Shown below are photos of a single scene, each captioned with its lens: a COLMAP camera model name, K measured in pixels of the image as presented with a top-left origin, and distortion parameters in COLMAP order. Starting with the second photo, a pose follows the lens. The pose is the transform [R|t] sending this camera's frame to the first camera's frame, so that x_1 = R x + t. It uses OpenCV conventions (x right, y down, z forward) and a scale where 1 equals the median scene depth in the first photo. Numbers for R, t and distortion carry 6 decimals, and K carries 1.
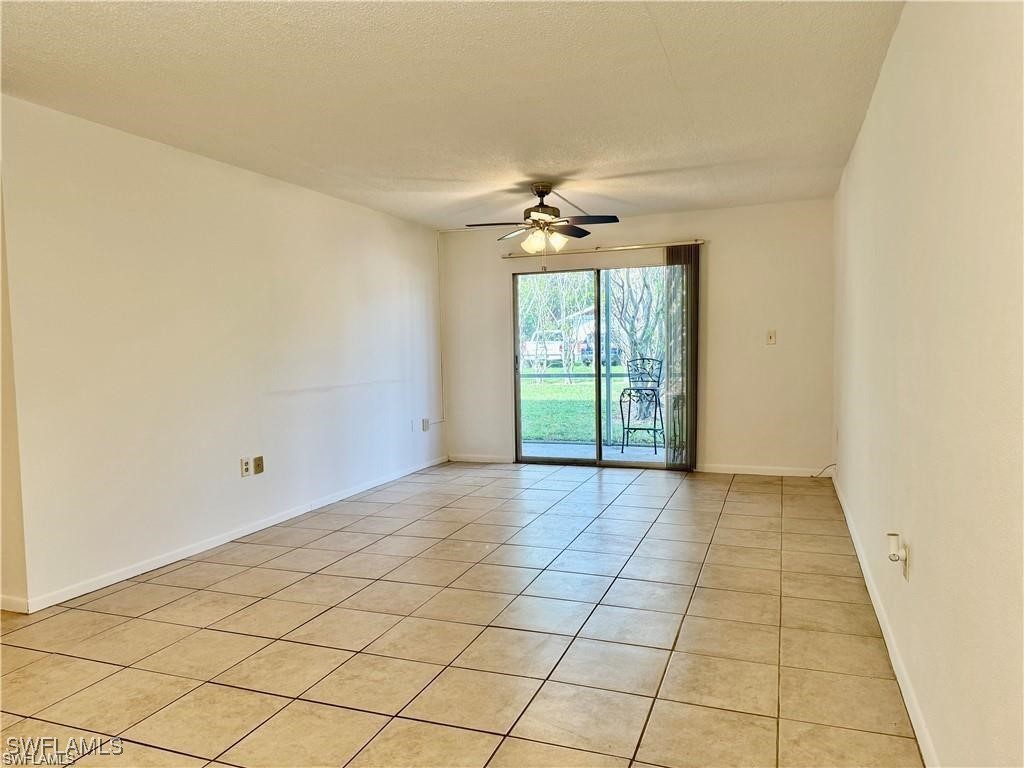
lens RADIAL K [[708.6, 0, 508.1], [0, 708.6, 389.6], [0, 0, 1]] dist [0.143563, -0.206017]
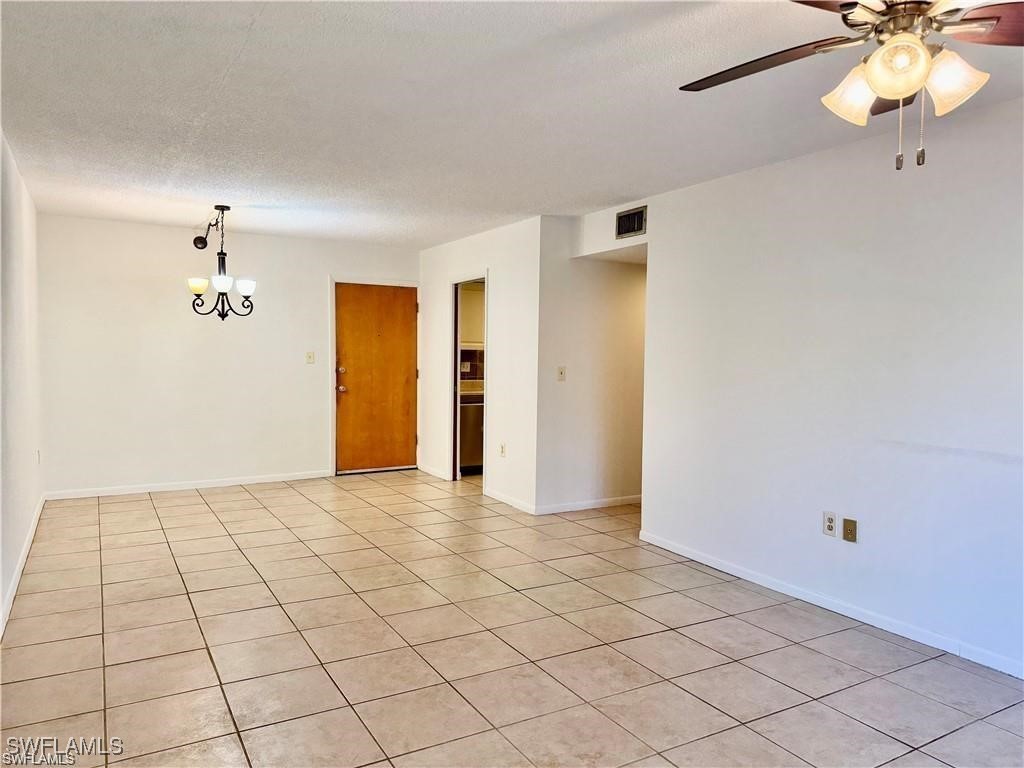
lens RADIAL K [[708.6, 0, 508.1], [0, 708.6, 389.6], [0, 0, 1]] dist [0.143563, -0.206017]
pose [[-0.633322, 0.051058, -0.772203, 0.418403], [-0.052677, 0.992663, 0.108838, -0.095733], [0.772094, 0.109607, -0.625985, 1.089911]]
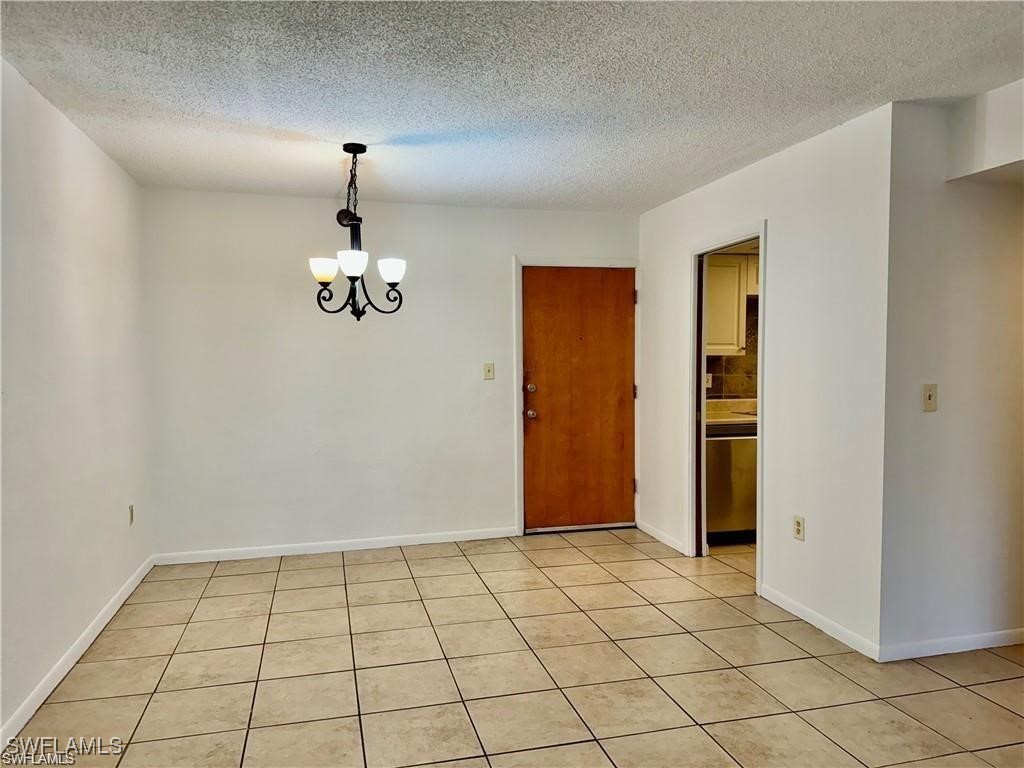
lens RADIAL K [[708.6, 0, 508.1], [0, 708.6, 389.6], [0, 0, 1]] dist [0.143563, -0.206017]
pose [[-0.813707, 0.050045, -0.579117, 0.144594], [-0.018106, 0.993621, 0.111304, -0.072099], [0.580994, 0.101054, -0.807610, 0.742856]]
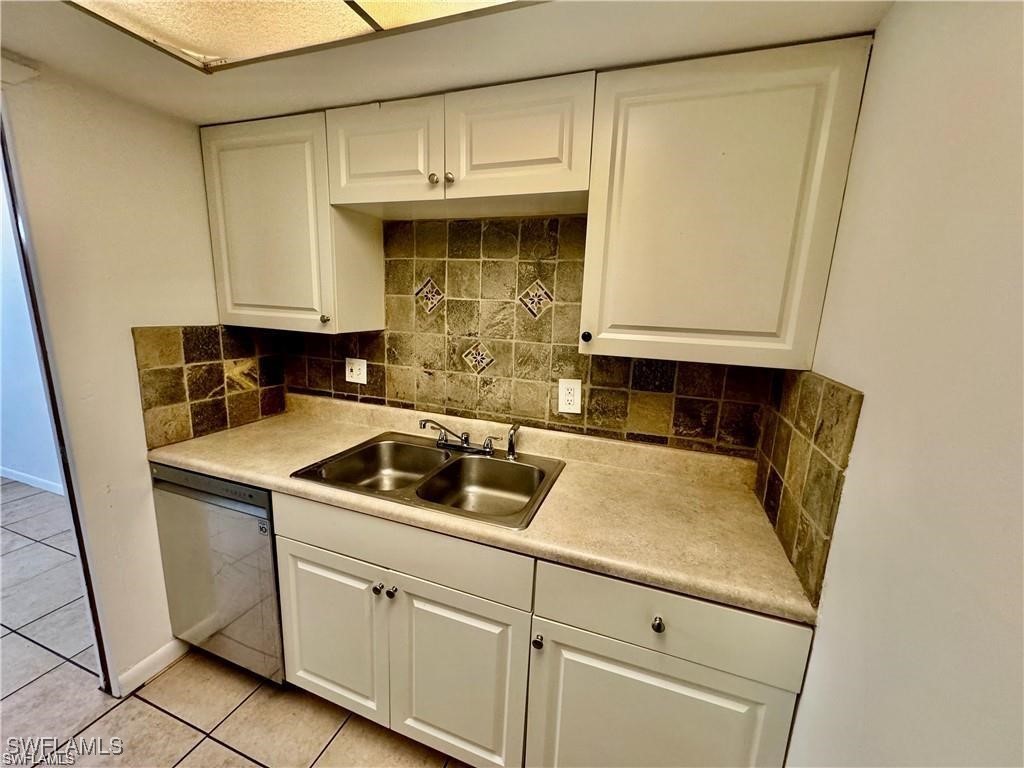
lens RADIAL K [[408.6, 0, 512.0], [0, 408.6, 384.0], [0, 0, 1]] dist [-0.000721, -0.000192]
pose [[-0.999587, -0.019140, -0.021453, -0.842479], [-0.024027, 0.965917, 0.257733, -0.055701], [0.015789, 0.258142, -0.965978, 0.398576]]
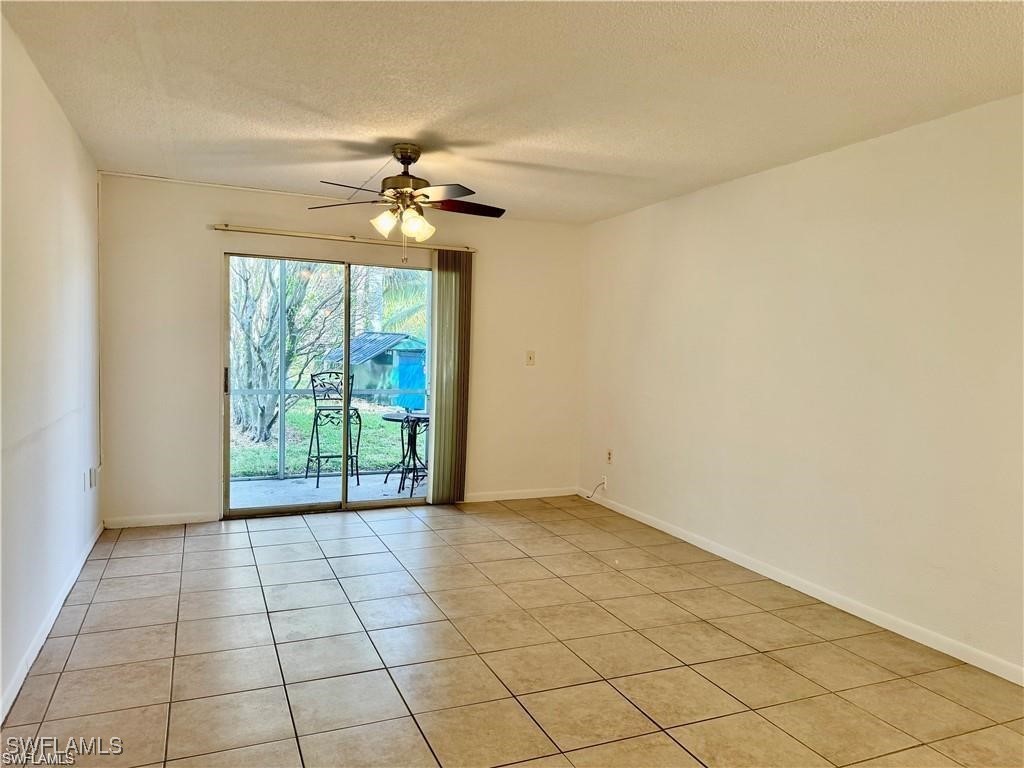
lens RADIAL K [[708.6, 0, 508.1], [0, 708.6, 389.6], [0, 0, 1]] dist [0.143563, -0.206017]
pose [[0.718424, -0.001905, 0.695603, -0.397021], [0.003743, 0.999992, -0.001127, -0.034240], [-0.695596, 0.003413, 0.718425, 0.393596]]
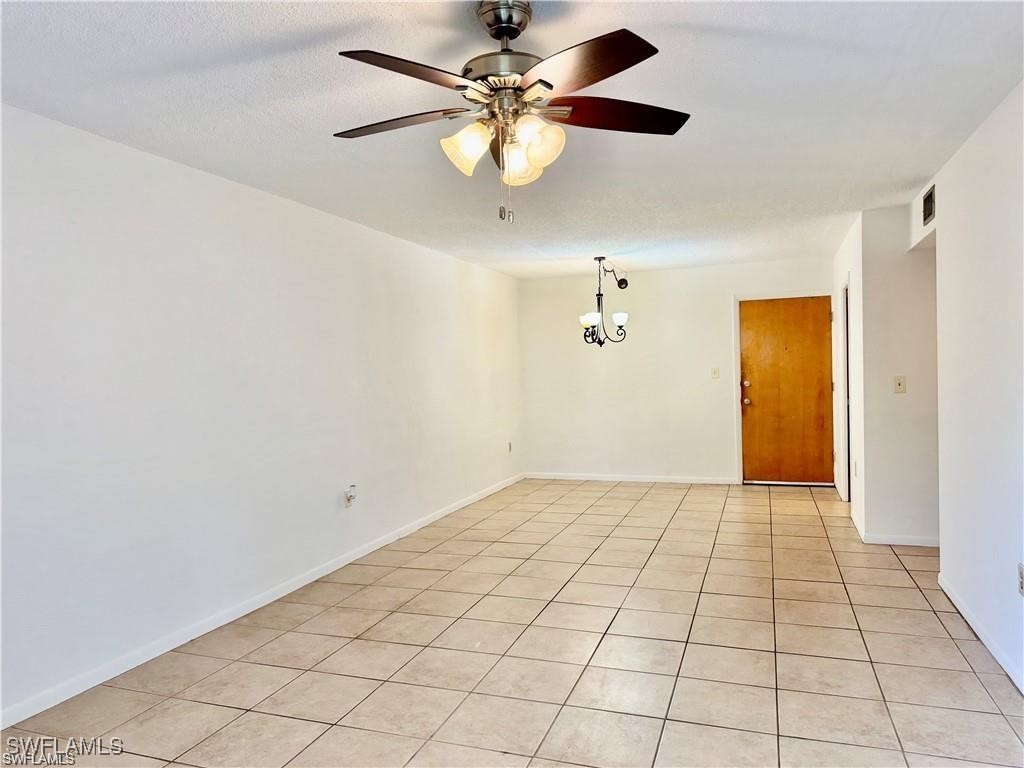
lens RADIAL K [[708.6, 0, 508.1], [0, 708.6, 389.6], [0, 0, 1]] dist [0.143563, -0.206017]
pose [[-0.998681, 0.045392, -0.023983, 0.064013], [0.042938, 0.994600, 0.094481, -0.113032], [0.028143, 0.093327, -0.995238, 1.419248]]
